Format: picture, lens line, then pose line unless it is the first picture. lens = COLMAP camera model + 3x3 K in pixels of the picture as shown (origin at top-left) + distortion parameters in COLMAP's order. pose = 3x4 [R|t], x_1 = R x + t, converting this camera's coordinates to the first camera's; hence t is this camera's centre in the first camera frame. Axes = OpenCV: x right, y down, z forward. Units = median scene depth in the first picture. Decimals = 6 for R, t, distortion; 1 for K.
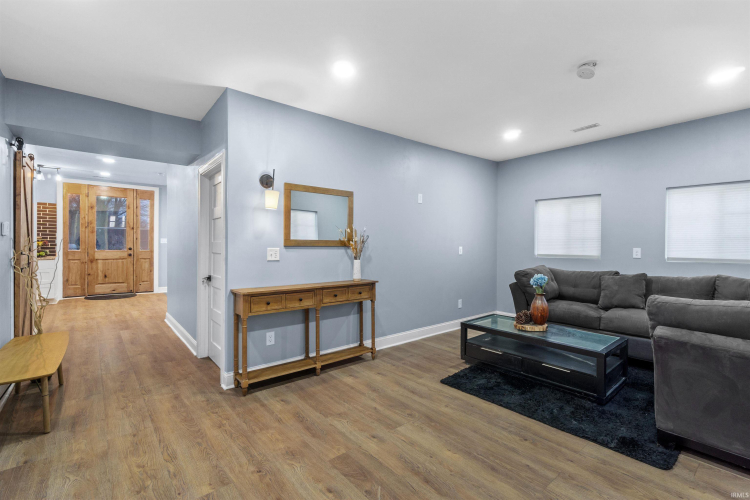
lens RADIAL K [[338.0, 0, 379.3], [0, 338.0, 246.4], [0, 0, 1]] dist [0.002553, -0.000271]
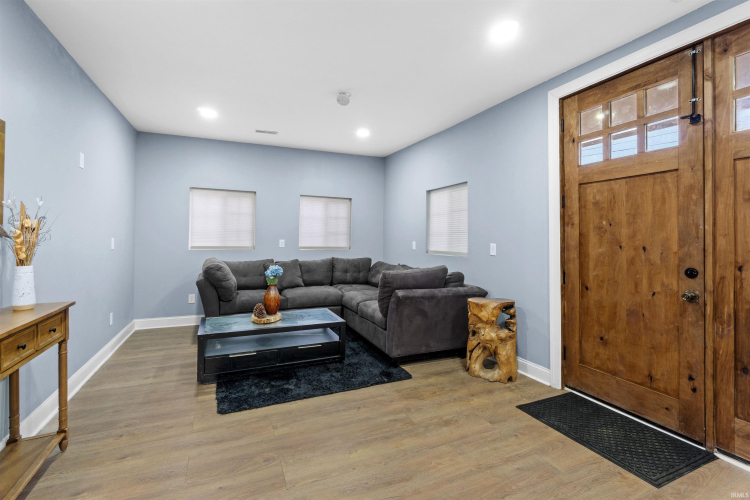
lens RADIAL K [[338.0, 0, 369.4], [0, 338.0, 239.3], [0, 0, 1]] dist [0.002553, -0.000271]
pose [[0.283720, -0.003256, 0.958902, -0.504598], [-0.003388, 0.999985, 0.004398, -0.004484], [-0.958901, -0.004497, 0.283705, 0.494660]]
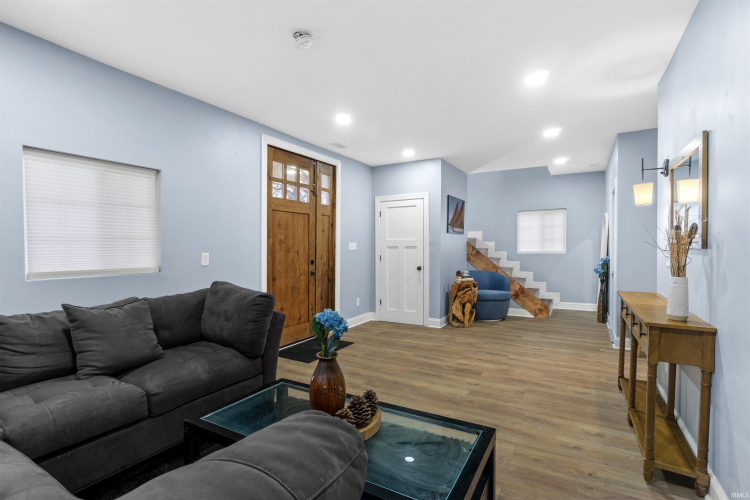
lens RADIAL K [[353.4, 0, 374.8], [0, 353.4, 256.1], [0, 0, 1]] dist [-0.002250, -0.000340]
pose [[-0.942002, 0.008444, -0.335500, 0.673328], [-0.000779, 0.999626, 0.027346, -0.006365], [0.335605, 0.026021, -0.941643, 1.722281]]
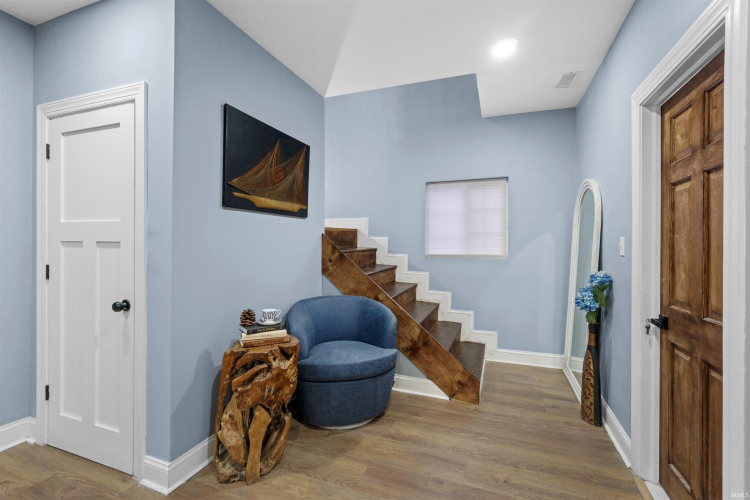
lens RADIAL K [[338.0, 0, 374.1], [0, 338.0, 243.3], [0, 0, 1]] dist [0.002553, -0.000271]
pose [[-0.874977, -0.014056, -0.483960, 0.002192], [-0.015275, 0.999882, -0.001424, -0.008841], [0.483923, 0.006146, -0.875089, 1.064360]]
